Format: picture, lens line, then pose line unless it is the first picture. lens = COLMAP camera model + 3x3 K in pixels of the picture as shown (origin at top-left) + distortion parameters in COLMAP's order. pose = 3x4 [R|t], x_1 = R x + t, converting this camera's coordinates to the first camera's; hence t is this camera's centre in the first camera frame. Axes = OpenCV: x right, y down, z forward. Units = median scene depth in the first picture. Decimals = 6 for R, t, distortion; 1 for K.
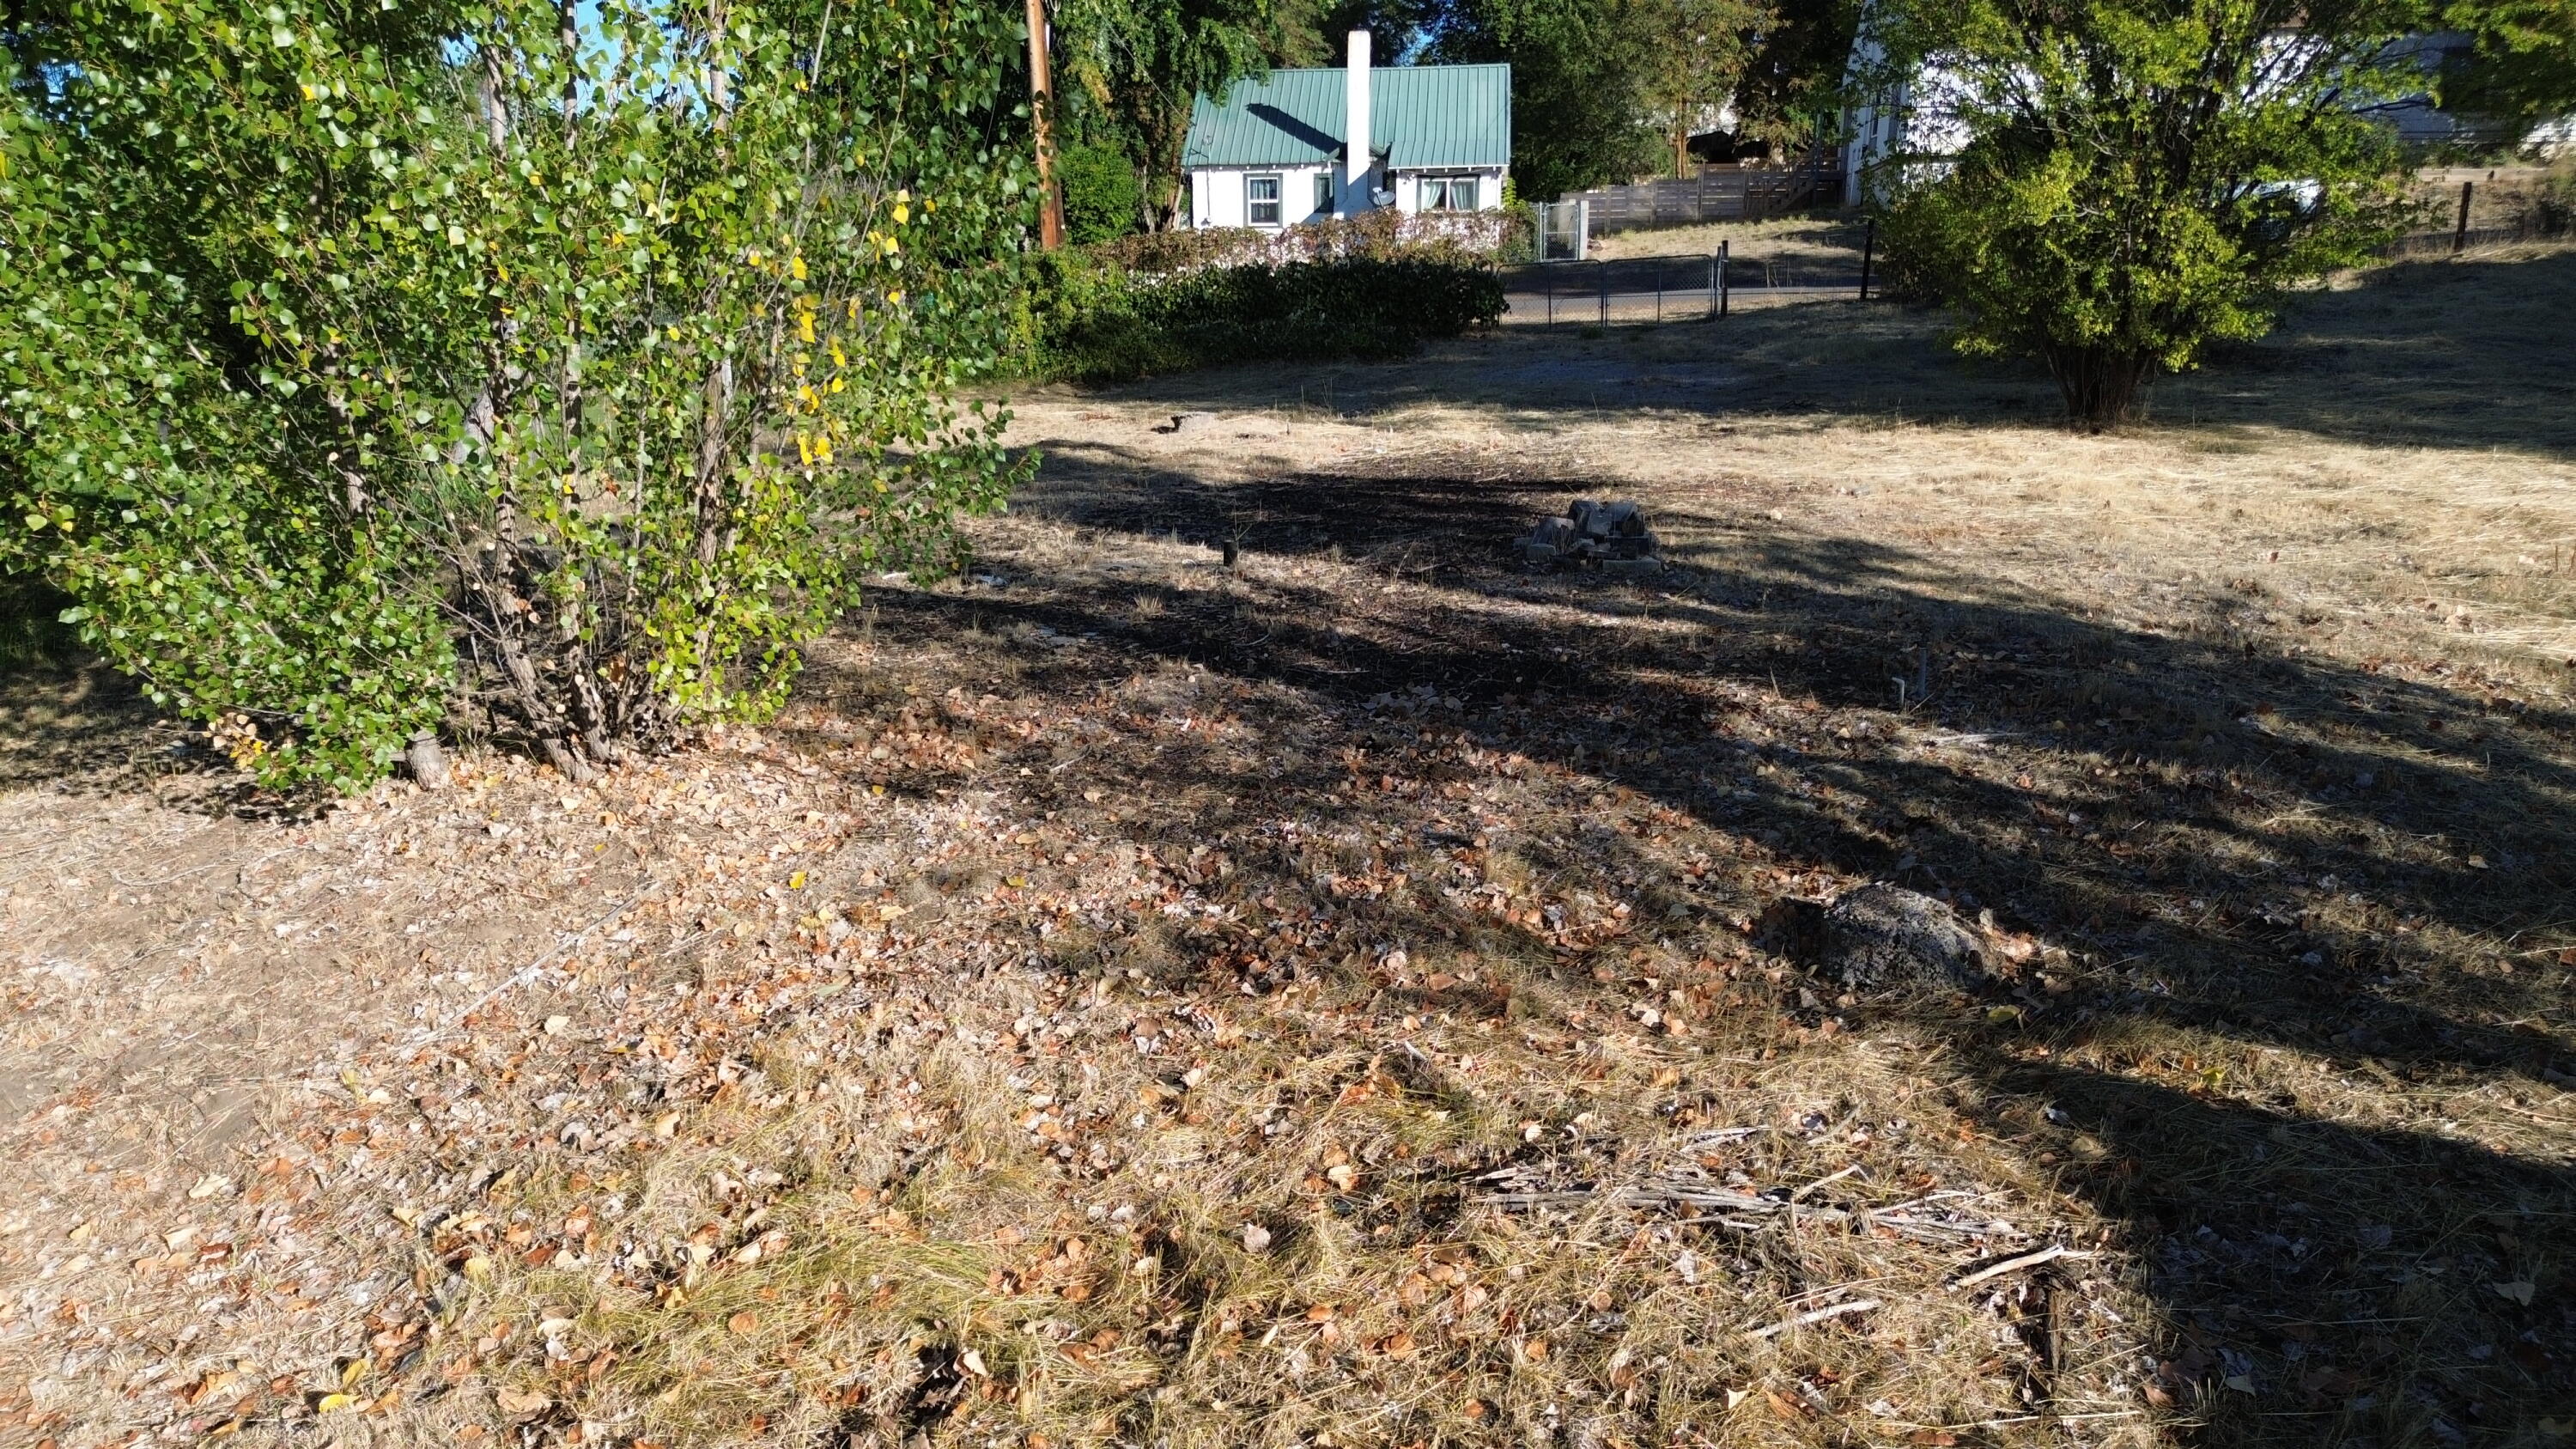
lens RADIAL K [[1801.7, 0, 1297.7], [0, 1801.7, 739.8], [0, 0, 1]] dist [0.060998, -0.055577]
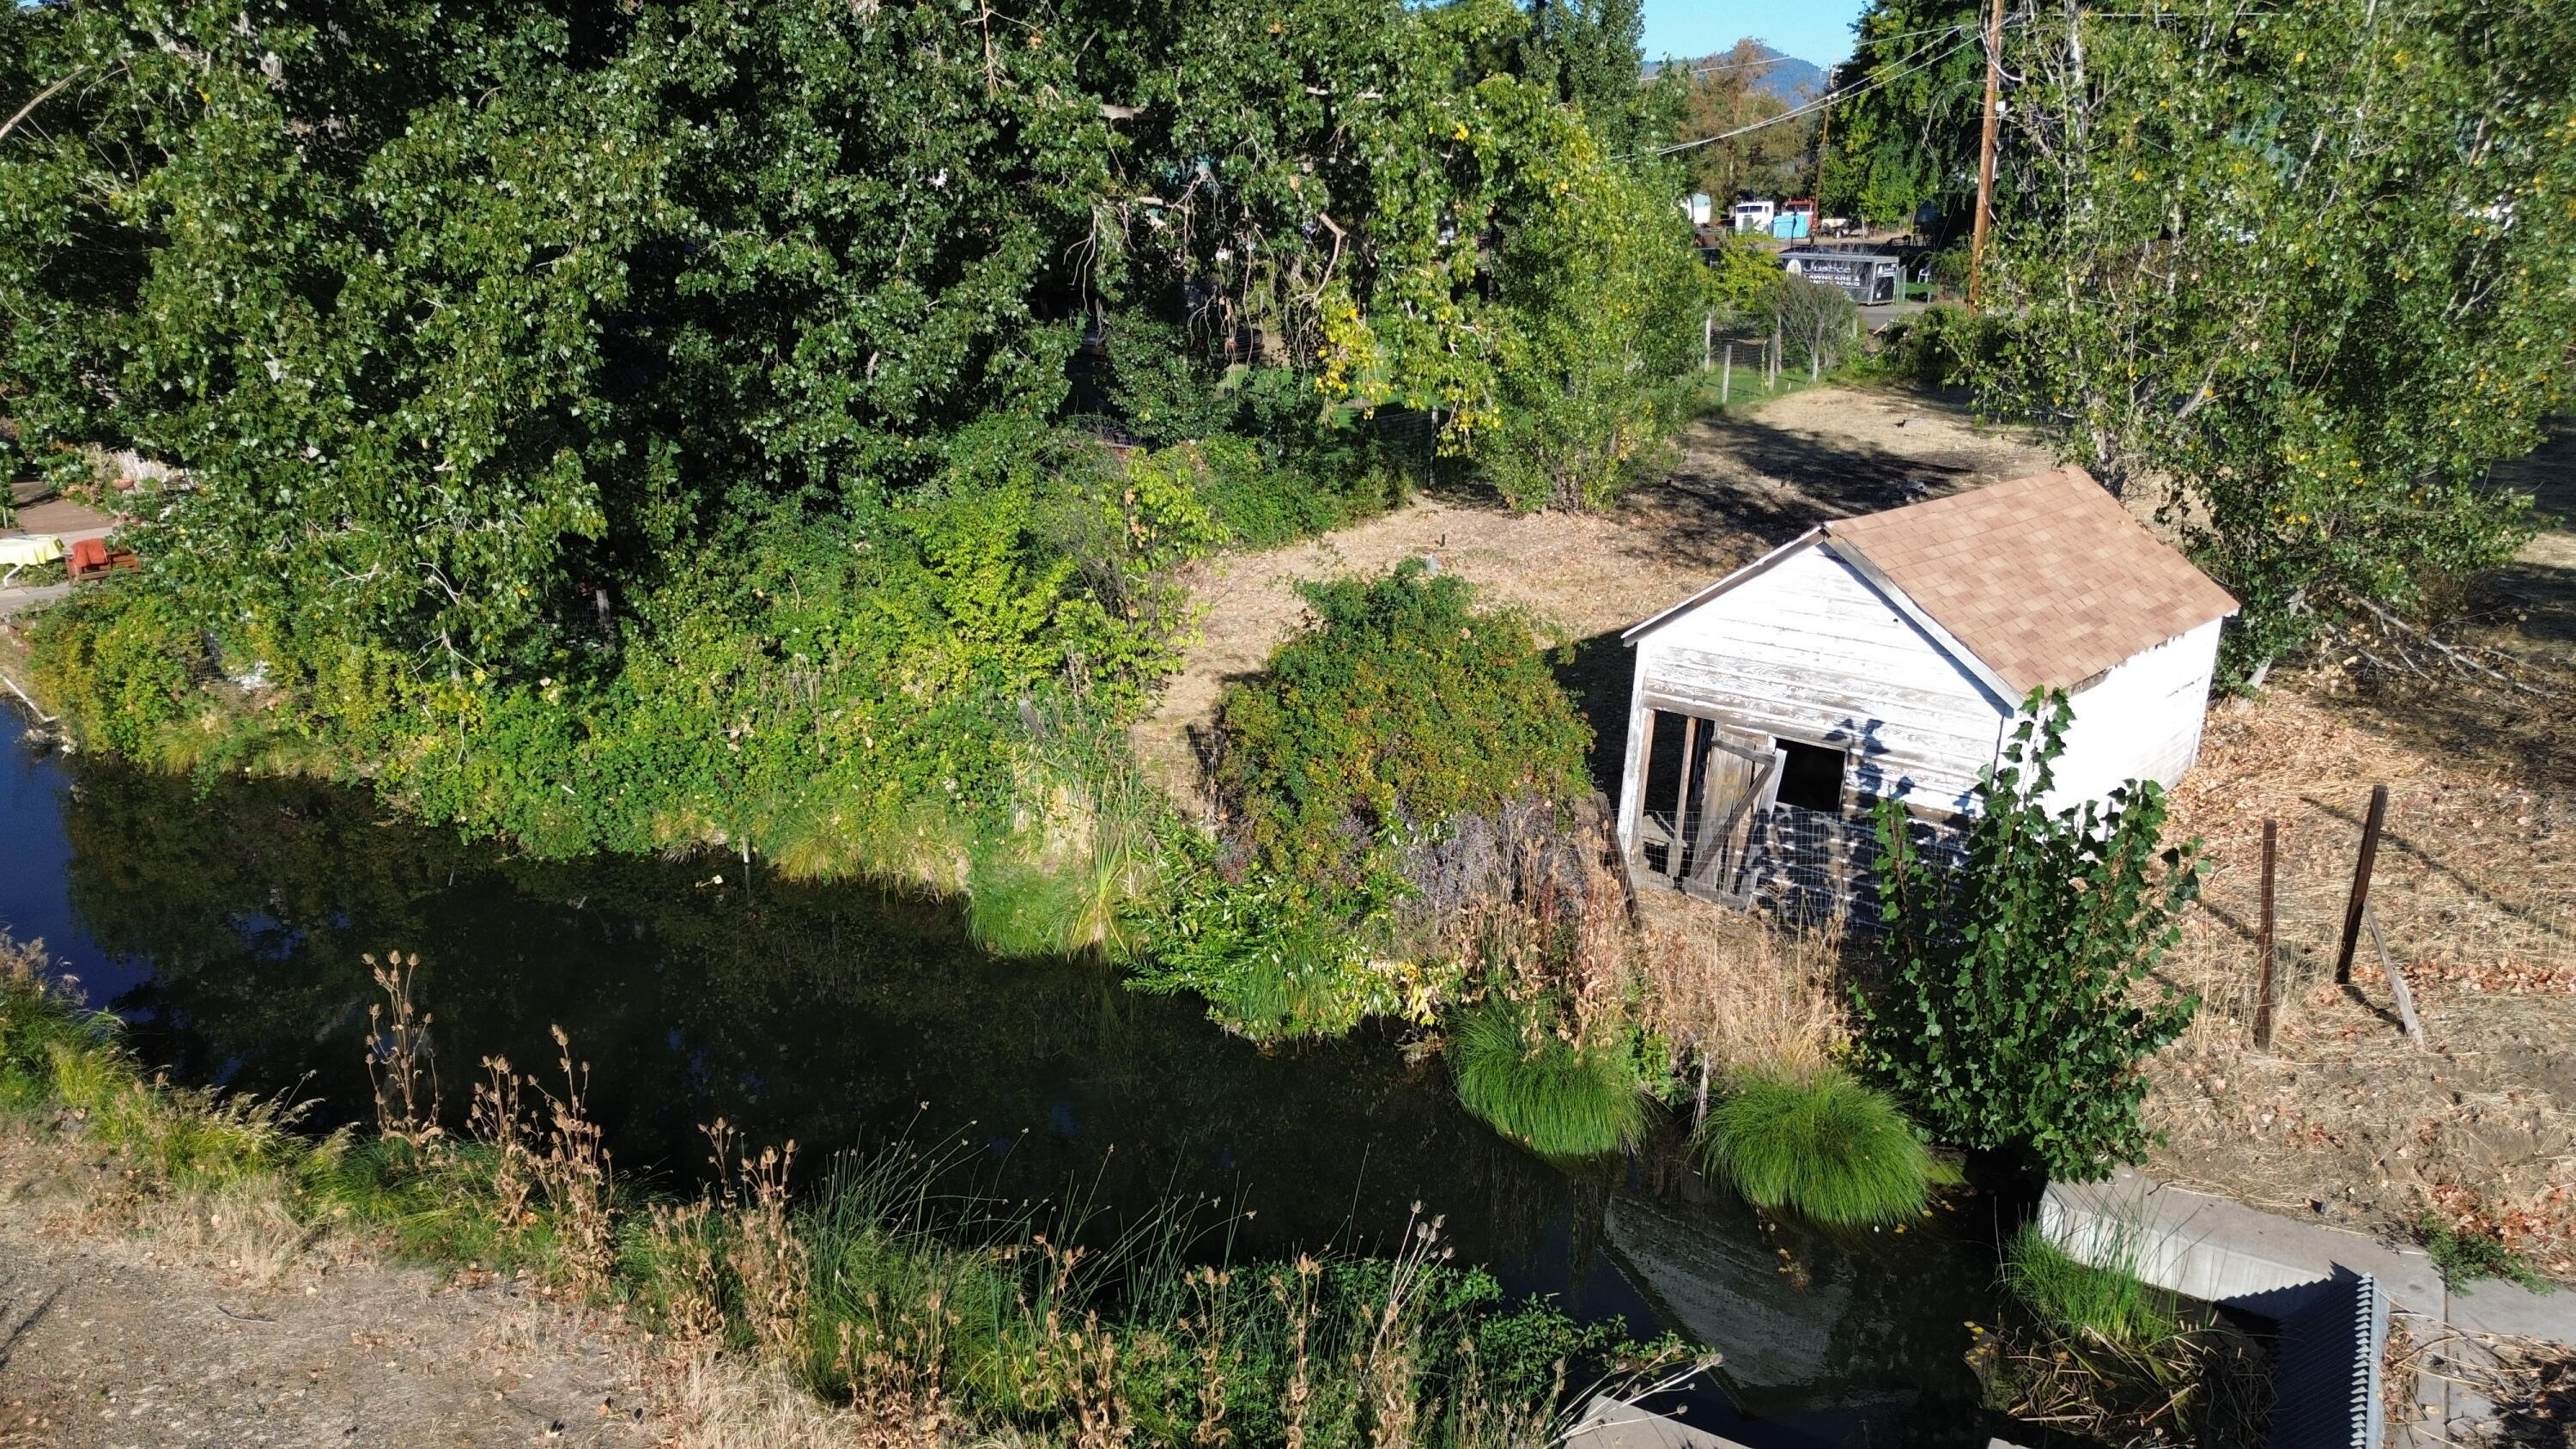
lens RADIAL K [[1801.7, 0, 1301.8], [0, 1801.7, 726.4], [0, 0, 1]] dist [0.060998, -0.055577]
pose [[0.791621, 0.184953, -0.582348, 0.266027], [-0.153240, 0.982722, 0.103803, 0.024954], [0.591485, 0.007066, 0.806285, -0.450044]]
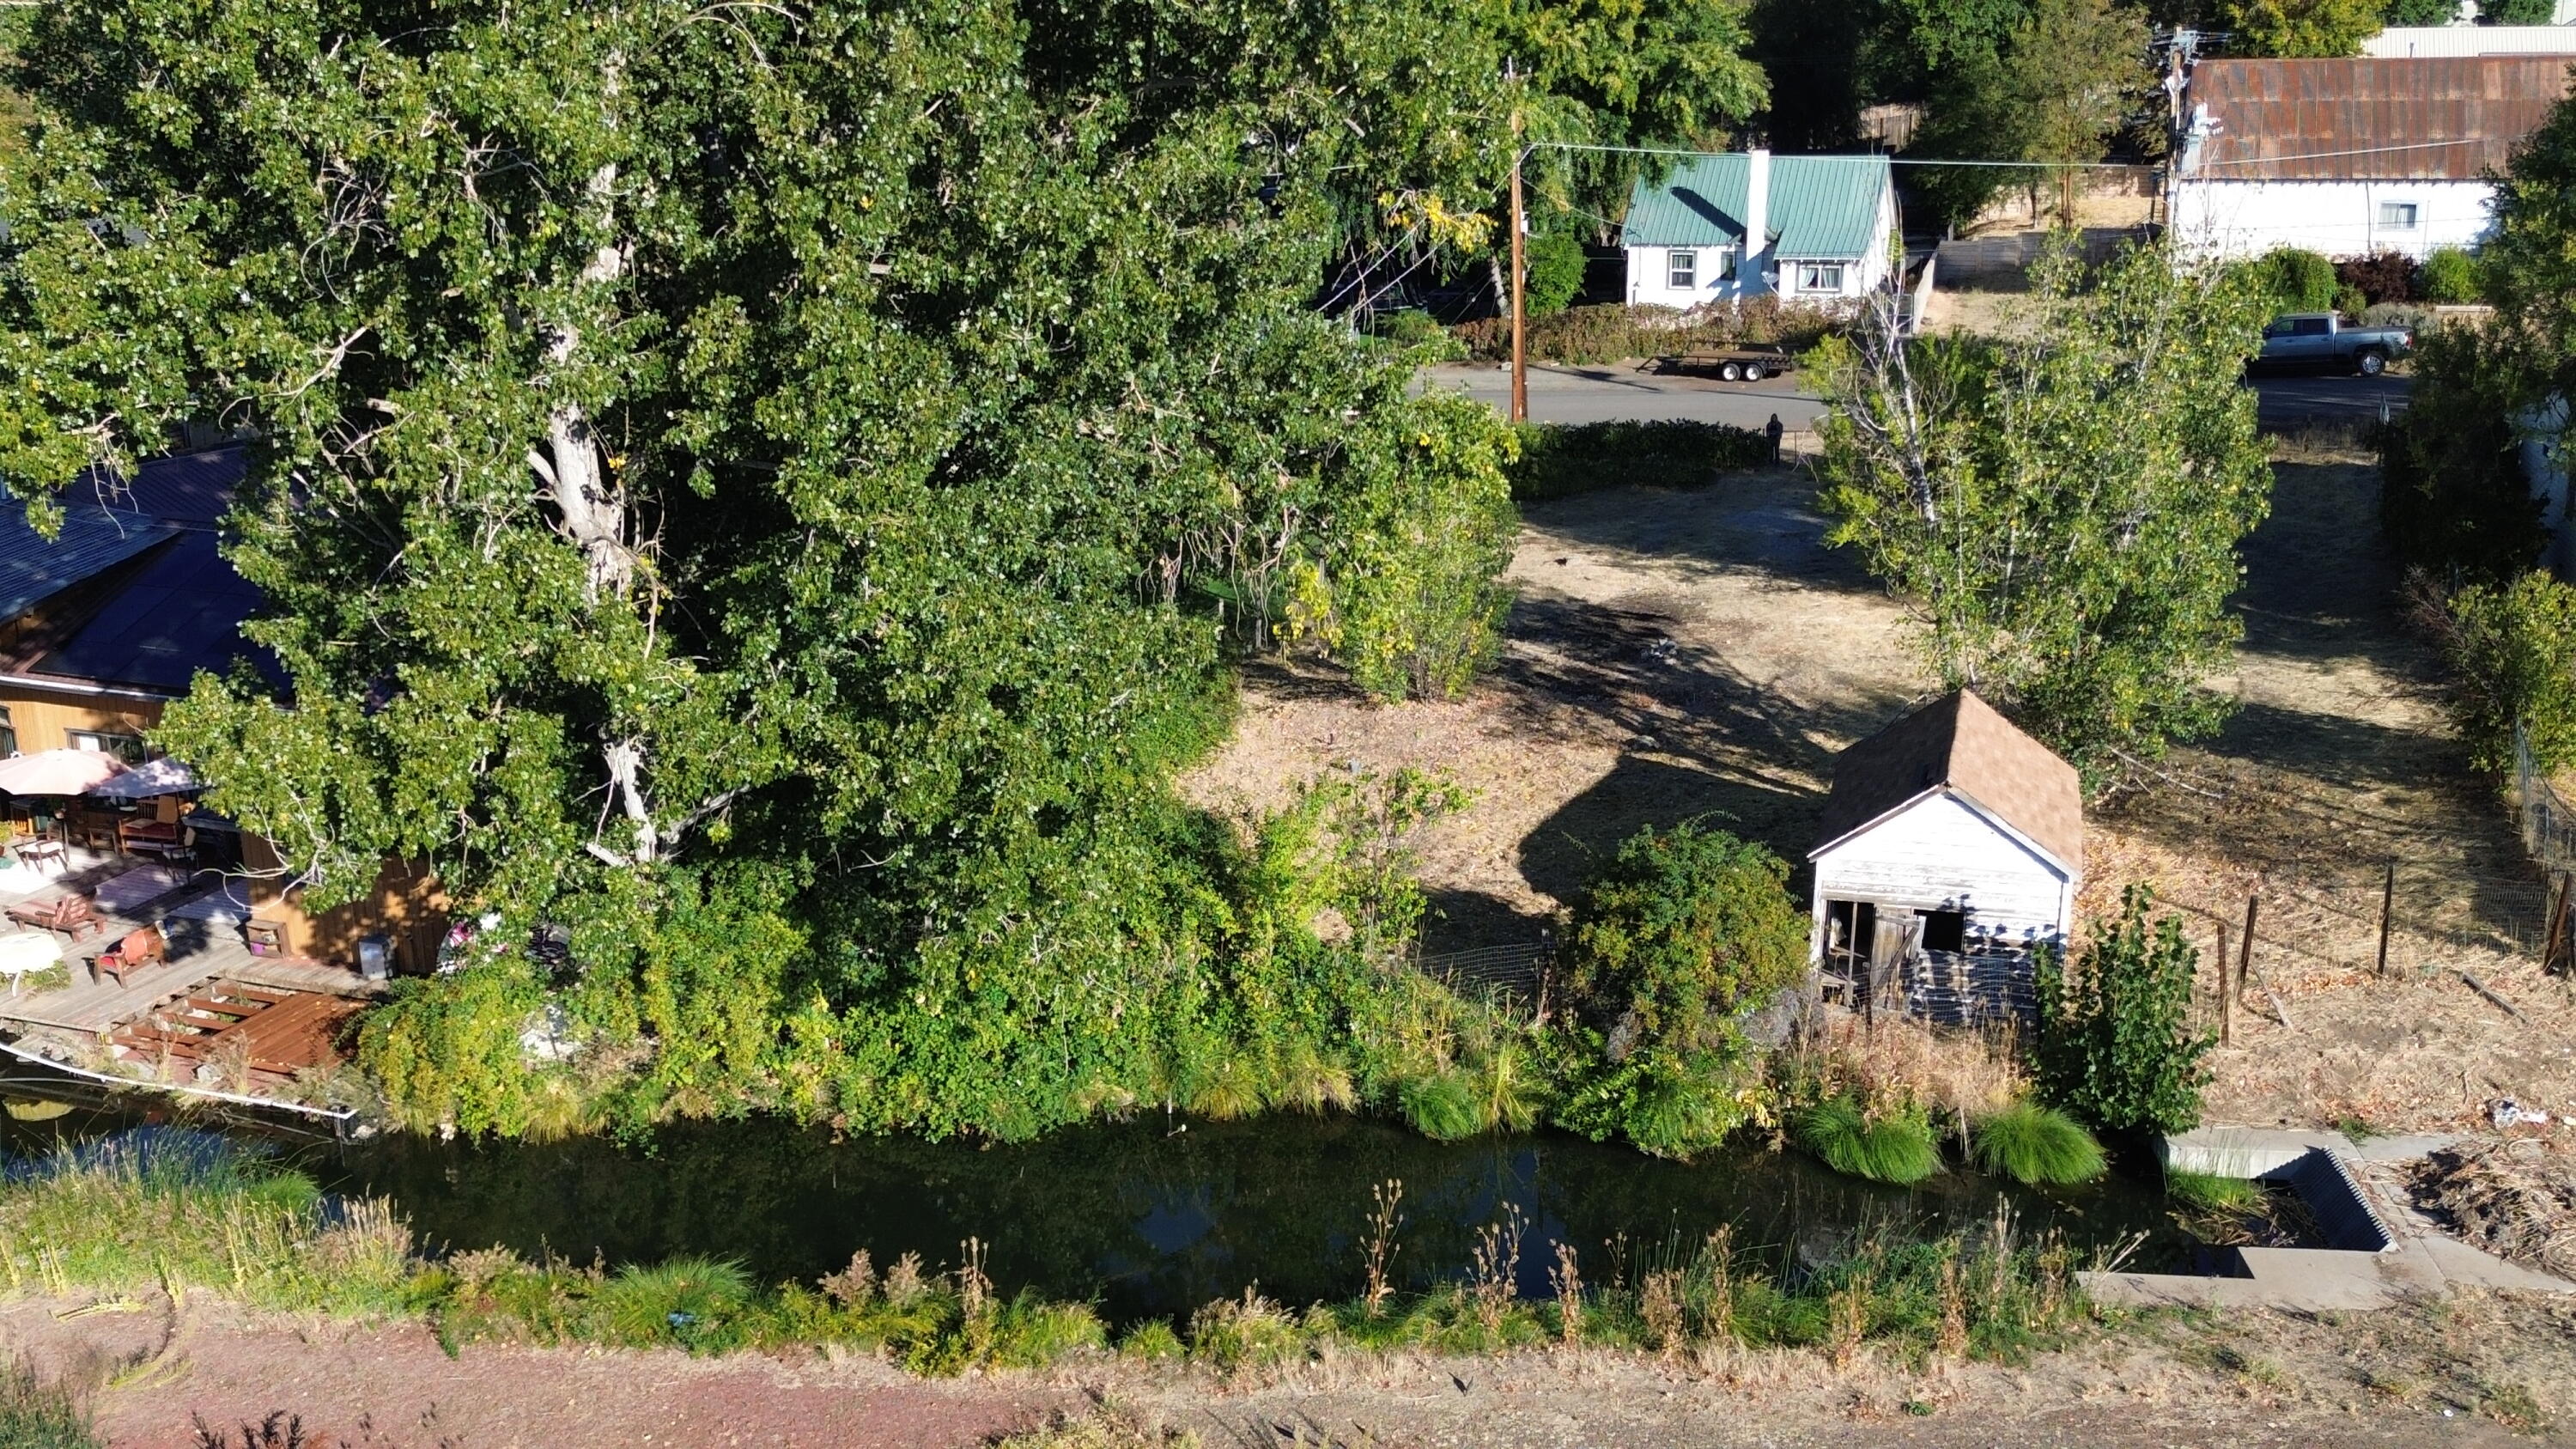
lens RADIAL K [[2487.0, 0, 1265.9], [0, 2487.0, 724.9], [0, 0, 1]] dist [0.055836, 0.000000]
pose [[0.973443, 0.055924, -0.221992, 0.114238], [-0.048242, 0.998039, 0.039882, -0.026783], [0.223787, -0.028114, 0.974232, -0.894117]]
